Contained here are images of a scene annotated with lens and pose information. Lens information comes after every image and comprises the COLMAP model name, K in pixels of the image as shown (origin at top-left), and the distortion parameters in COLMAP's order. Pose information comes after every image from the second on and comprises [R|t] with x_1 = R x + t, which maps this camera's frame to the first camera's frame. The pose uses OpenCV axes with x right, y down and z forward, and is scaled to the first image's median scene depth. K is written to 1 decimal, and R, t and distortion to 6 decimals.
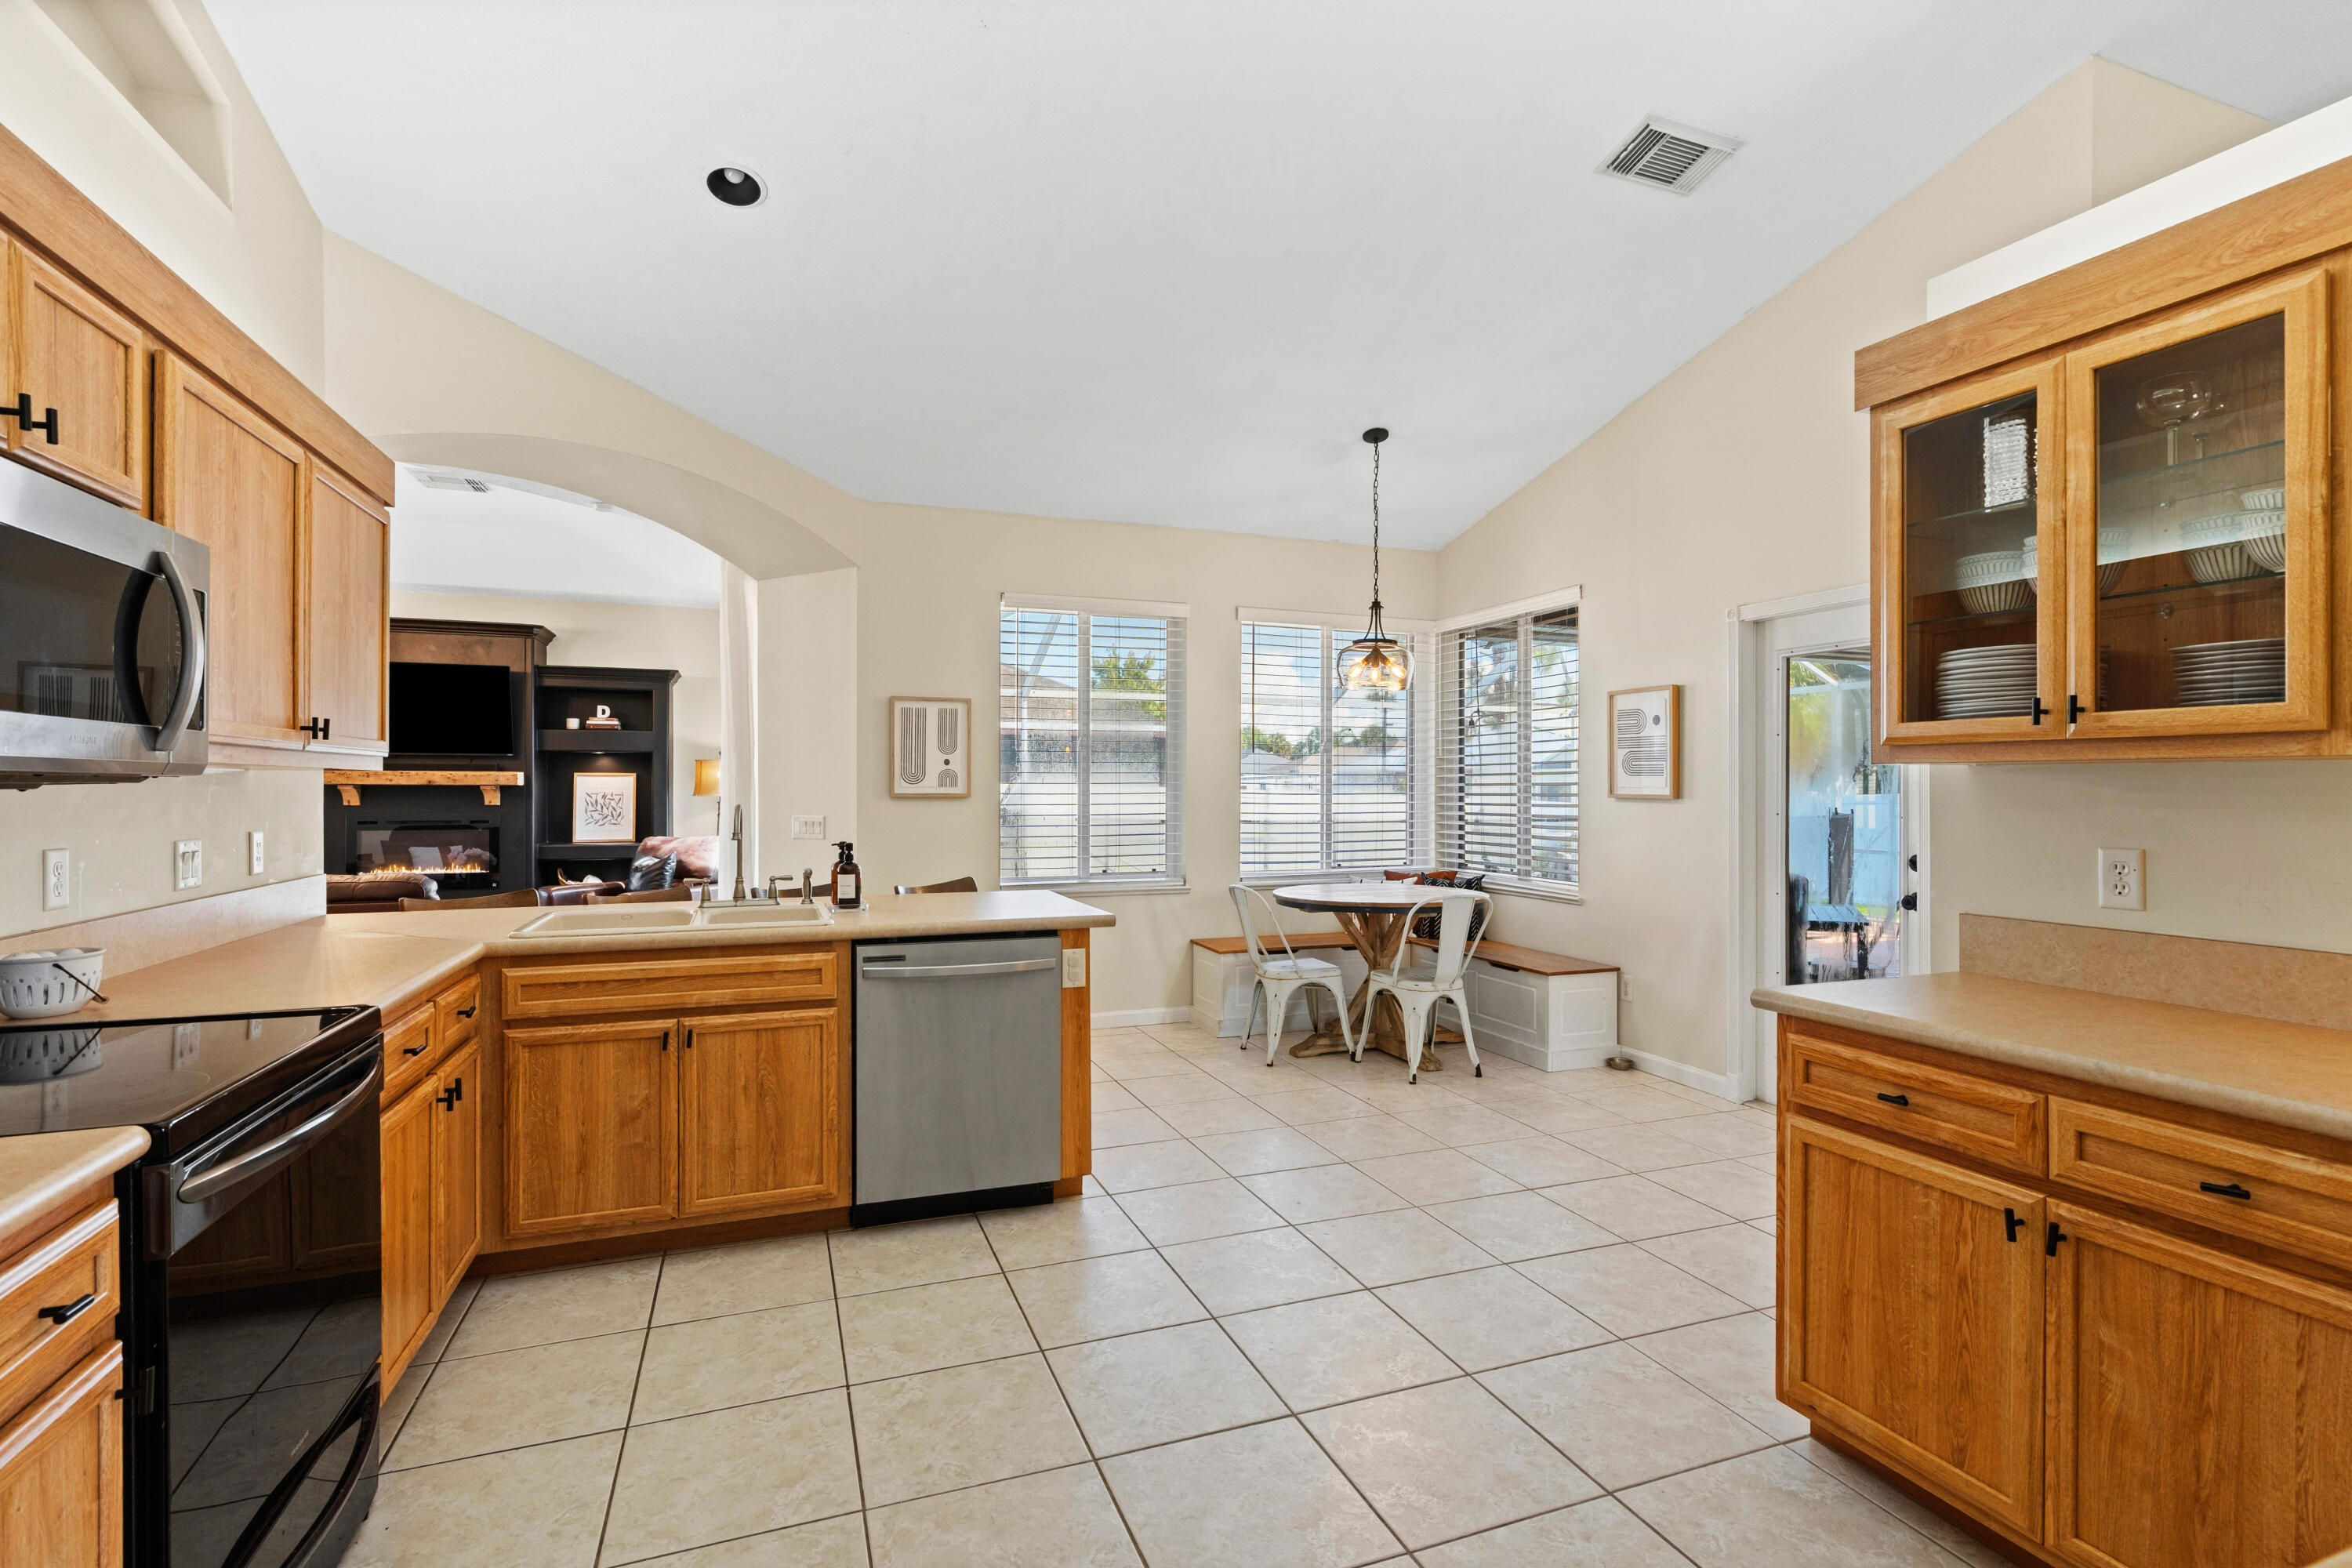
lens RADIAL K [[1081.8, 0, 1187.3], [0, 1081.8, 778.5], [0, 0, 1]] dist [-0.008294, -0.000005]
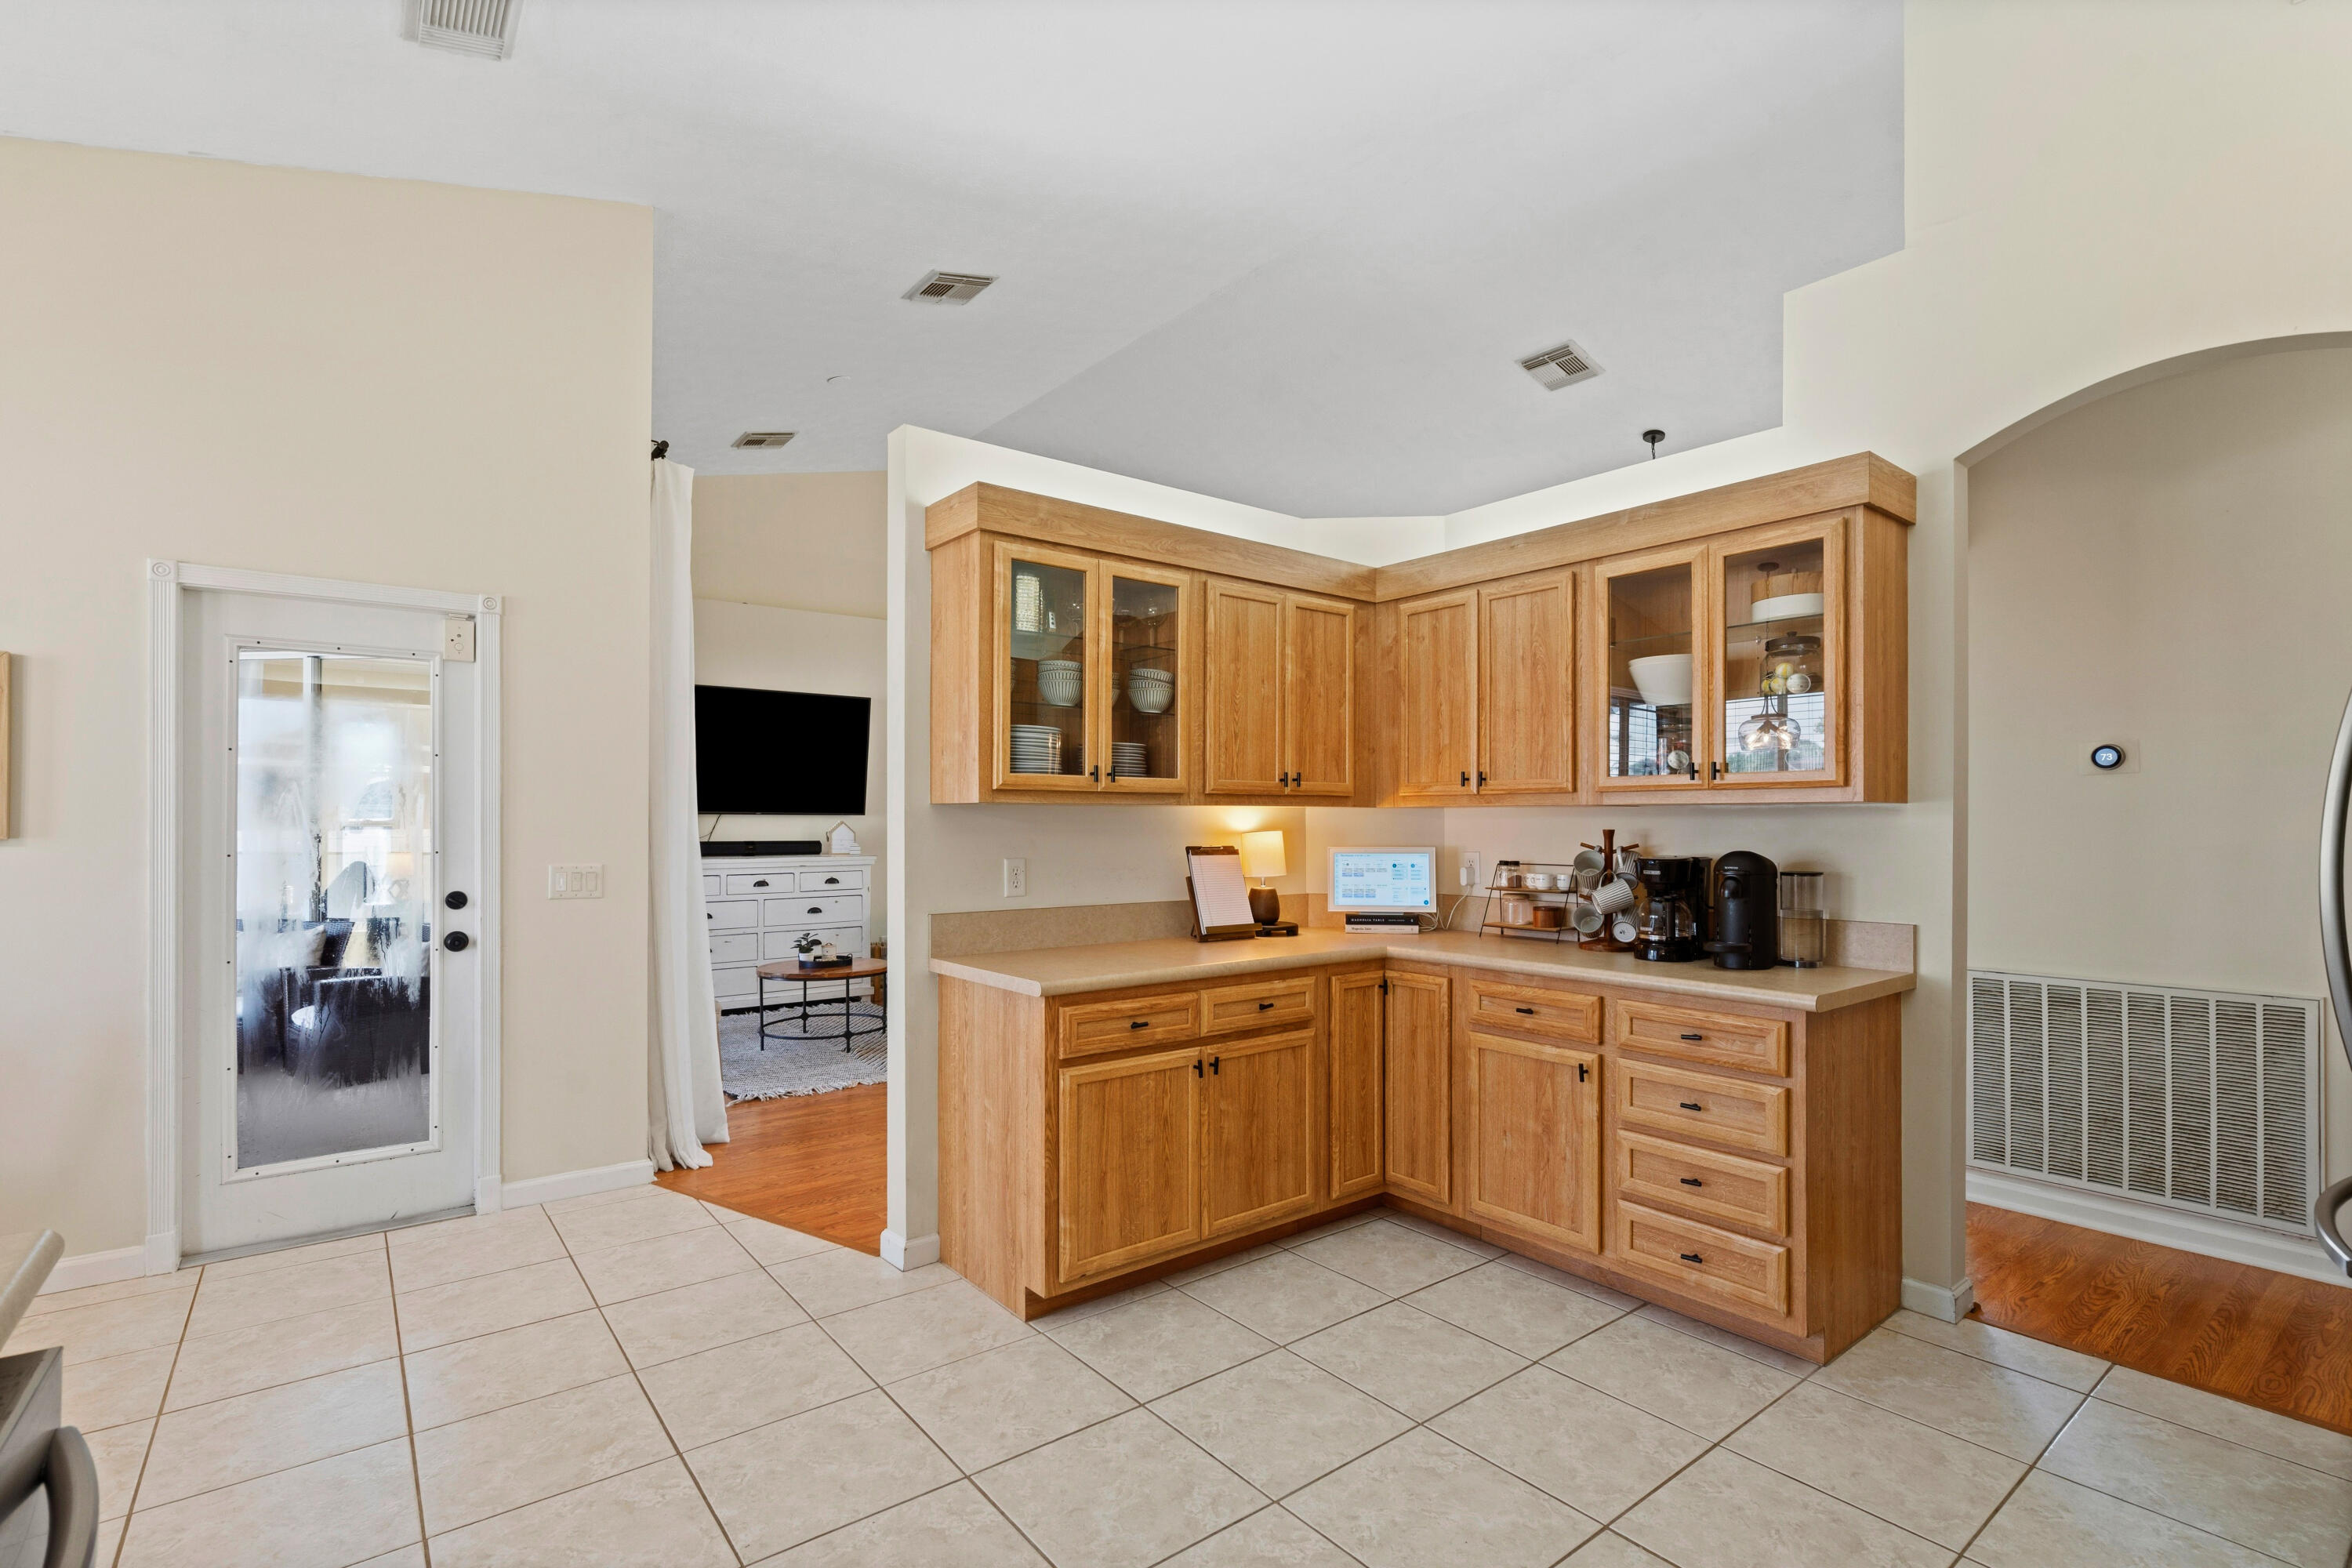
lens RADIAL K [[1081.8, 0, 1180.2], [0, 1081.8, 813.5], [0, 0, 1]] dist [-0.008294, -0.000005]
pose [[-0.292245, 0.000283, 0.956343, -0.305055], [-0.008756, 0.999957, -0.002972, 0.000253], [-0.956303, -0.009243, -0.292230, 0.512423]]
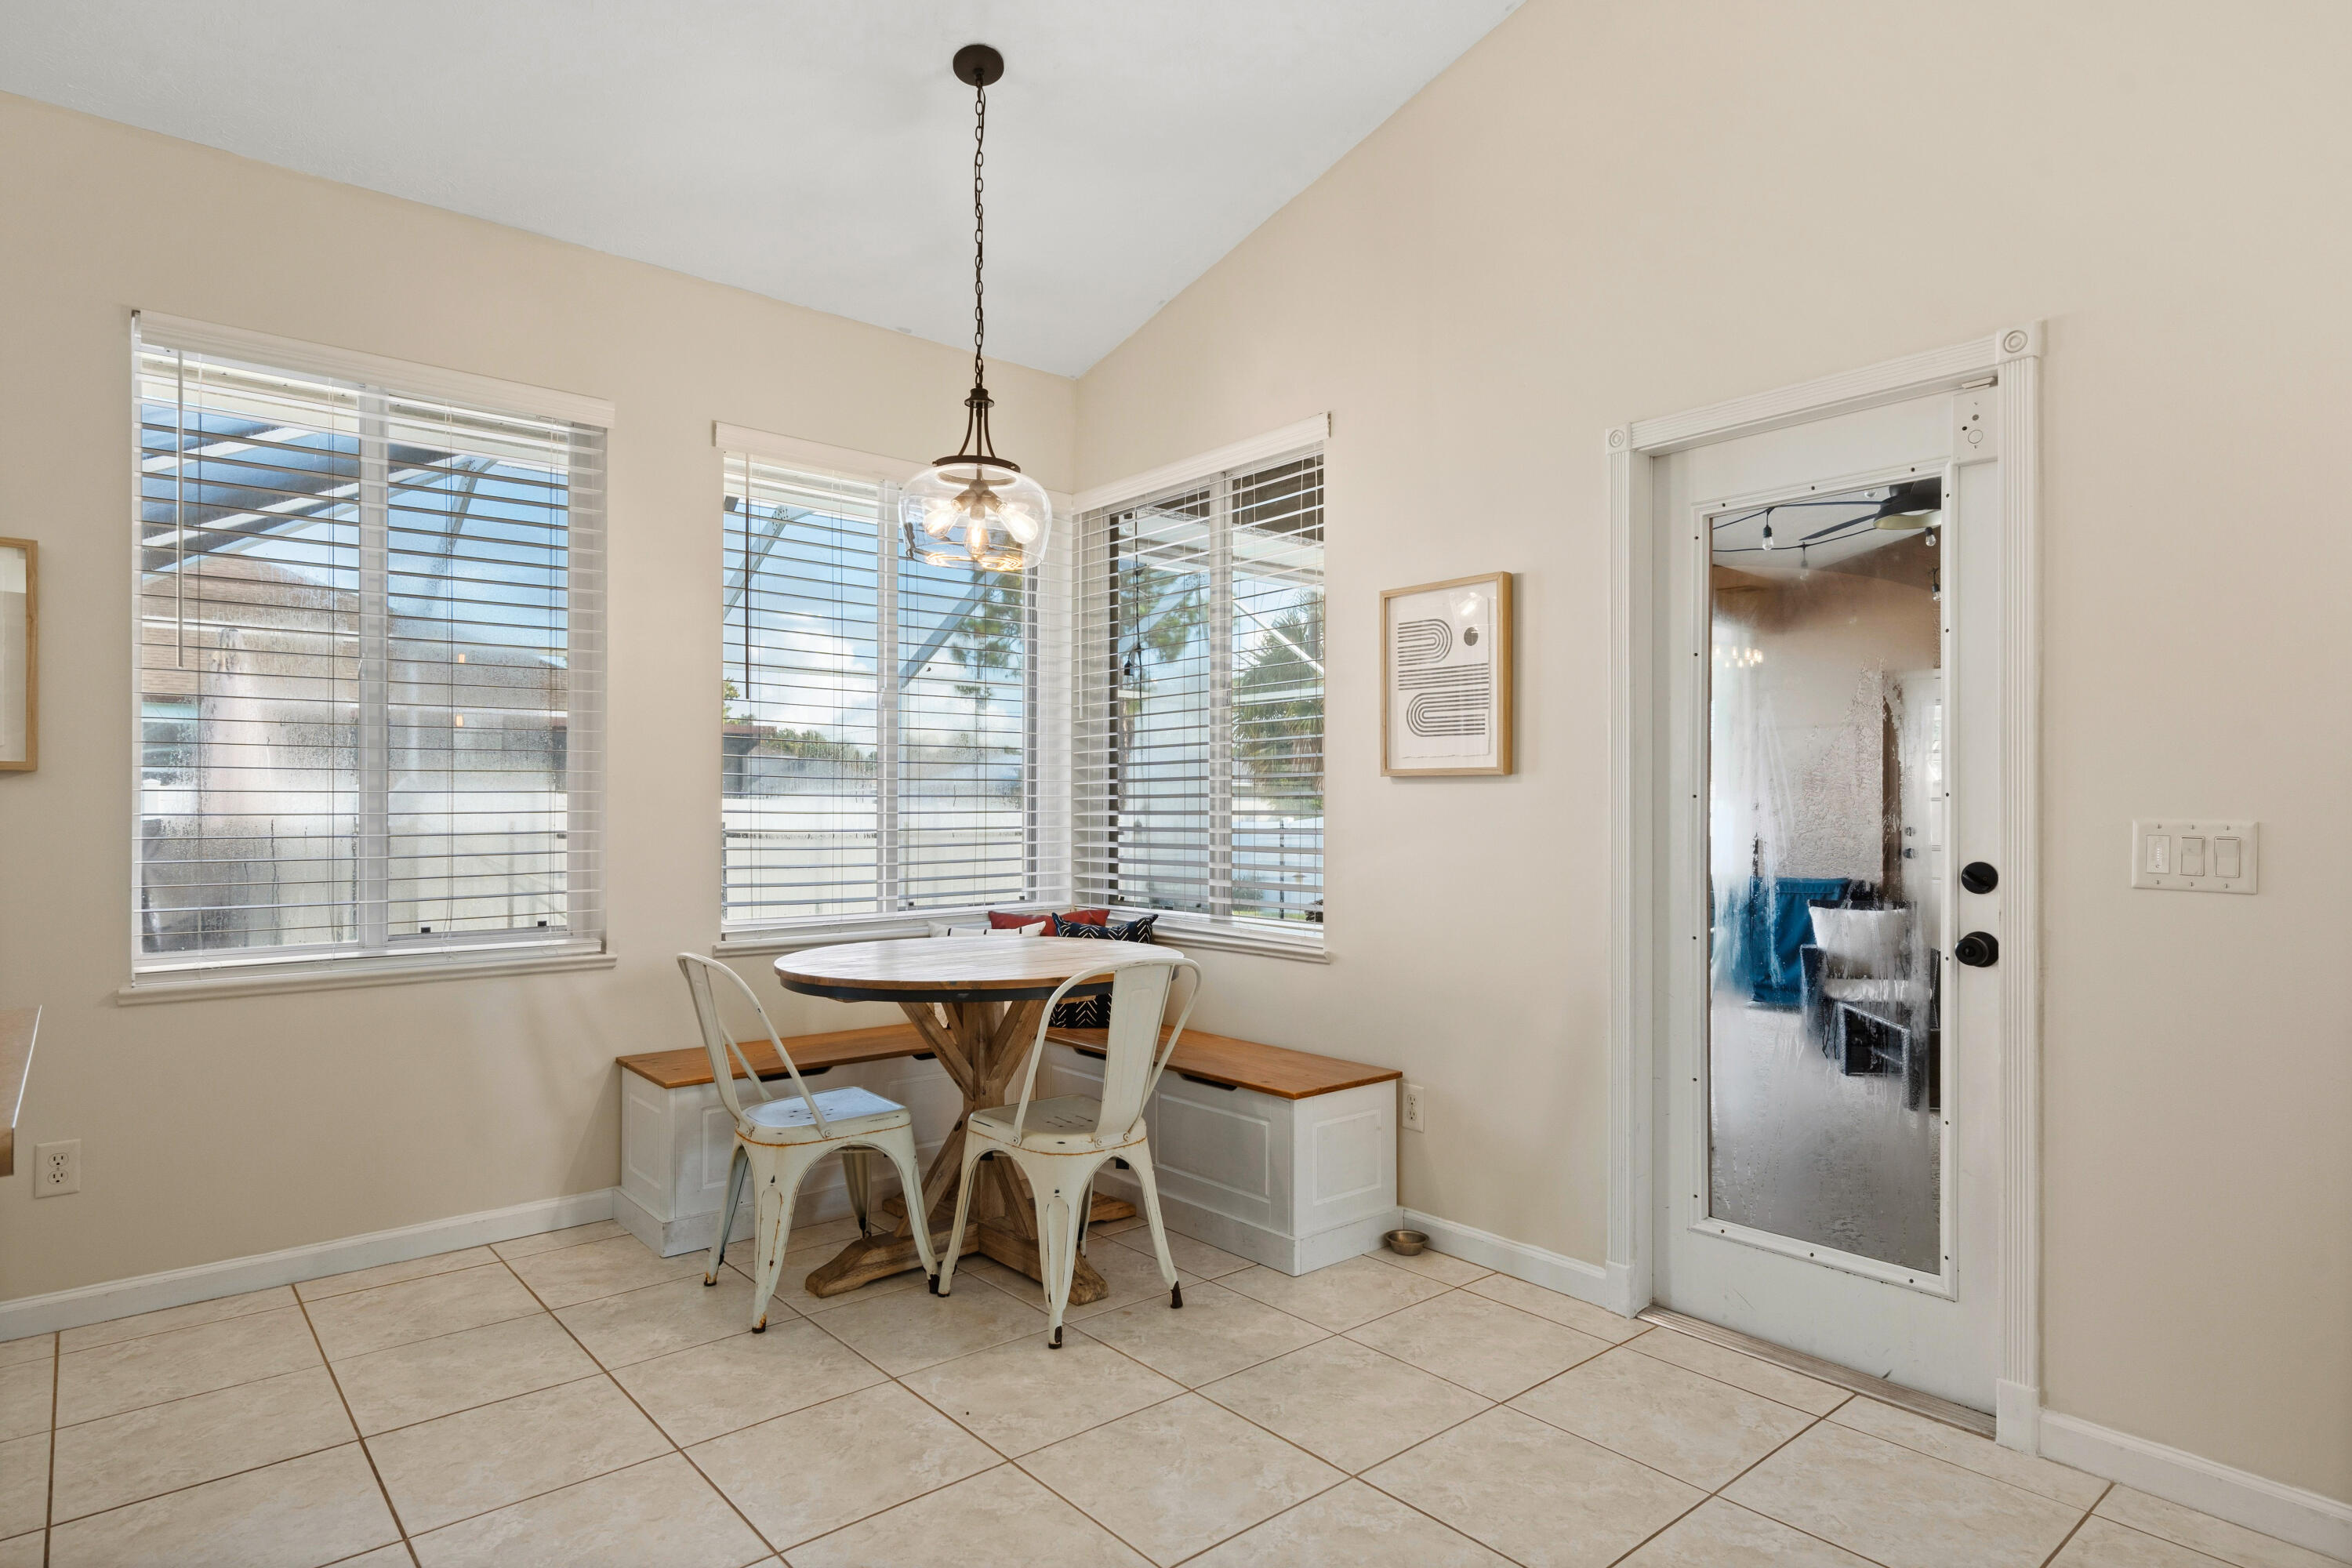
lens RADIAL K [[1271.5, 0, 1159.6], [0, 1271.5, 808.9], [0, 0, 1]] dist [-0.002975, -0.000440]
pose [[0.947699, -0.001744, 0.319160, 0.063636], [-0.001410, 0.999952, 0.009651, 0.029129], [-0.319162, -0.009596, 0.947652, 0.403393]]
